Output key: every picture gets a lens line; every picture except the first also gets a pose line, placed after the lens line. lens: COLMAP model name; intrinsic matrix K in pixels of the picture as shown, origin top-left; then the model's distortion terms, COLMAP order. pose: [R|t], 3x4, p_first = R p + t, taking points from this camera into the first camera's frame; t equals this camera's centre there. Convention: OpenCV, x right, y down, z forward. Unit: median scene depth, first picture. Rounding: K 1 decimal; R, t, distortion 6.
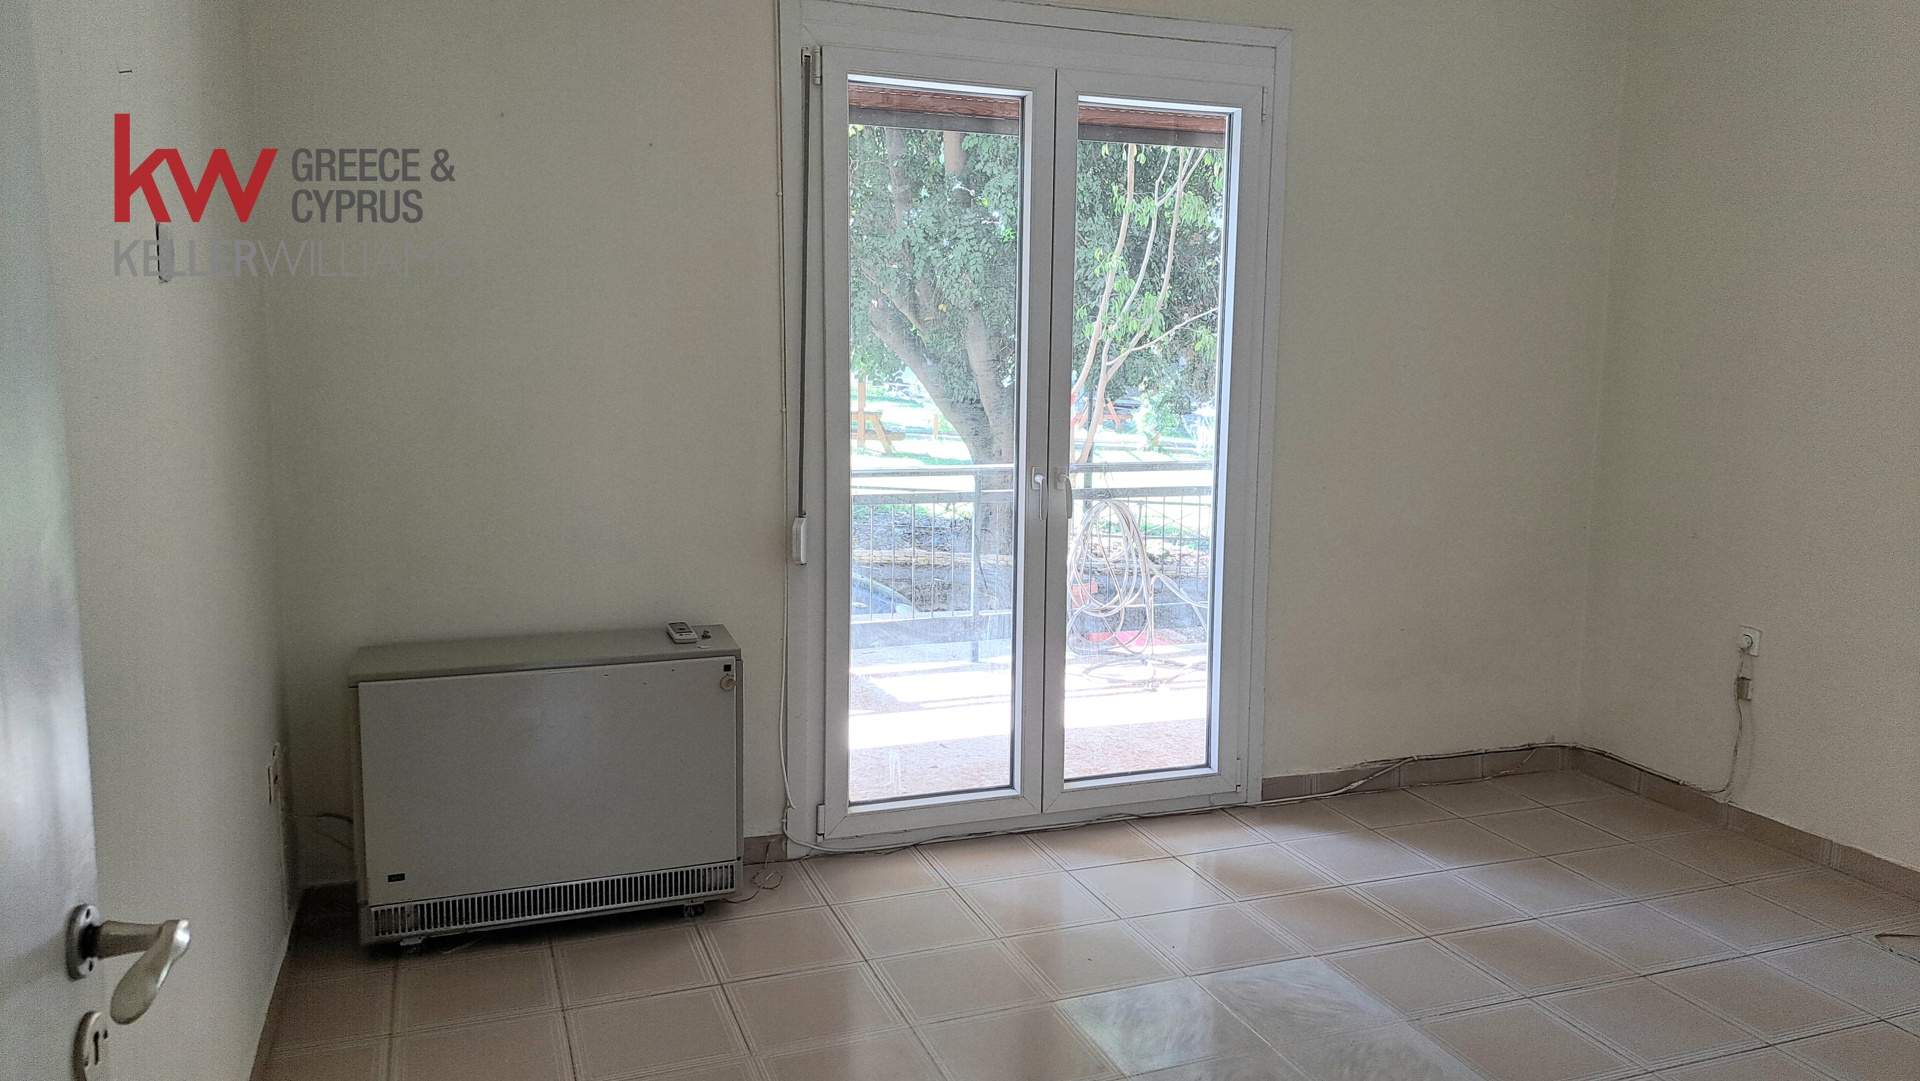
lens RADIAL K [[1374.7, 0, 961.0], [0, 1374.7, 534.0], [0, 0, 1]] dist [0.076519, -0.073962]
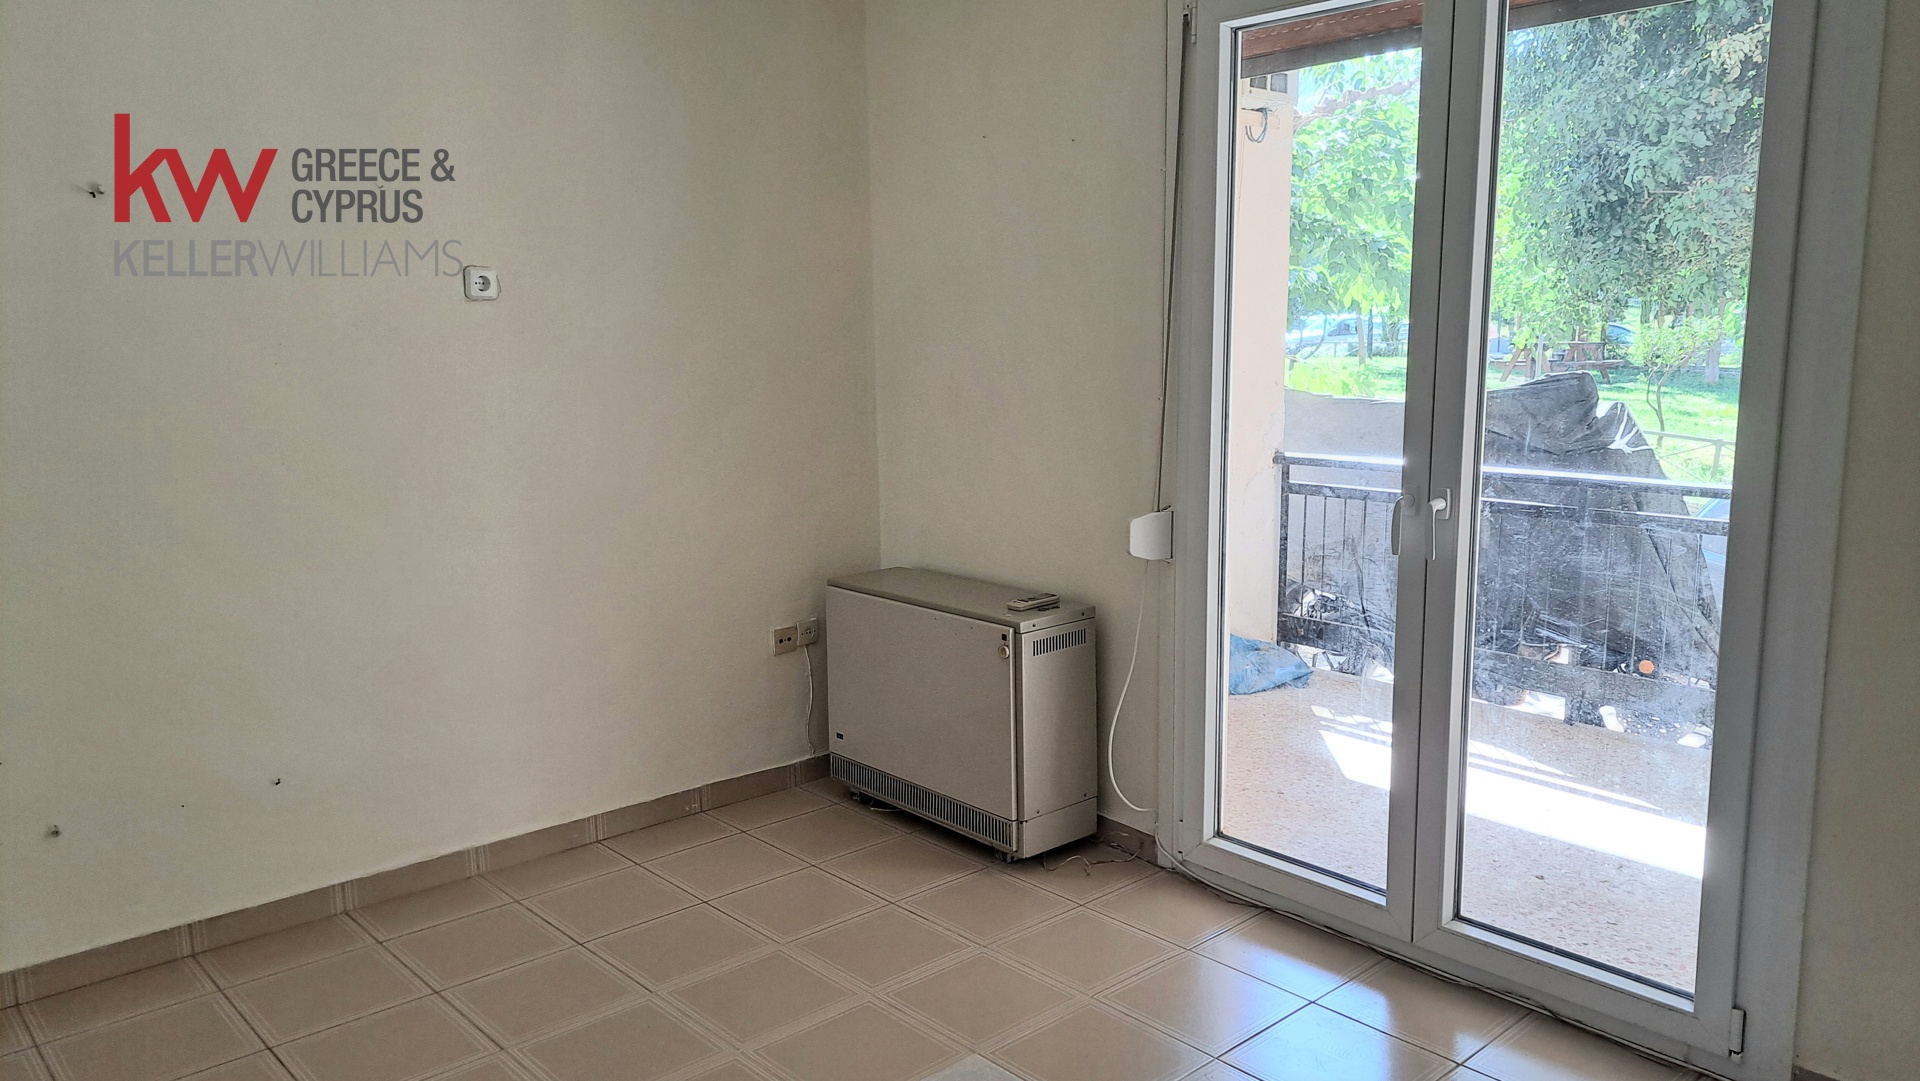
lens RADIAL K [[1374.7, 0, 959.1], [0, 1374.7, 545.0], [0, 0, 1]] dist [0.076519, -0.073962]
pose [[0.359137, 0.135457, -0.923402, 0.685943], [-0.114597, 0.988324, 0.100411, -0.065559], [0.926222, 0.069758, 0.370467, 0.501030]]
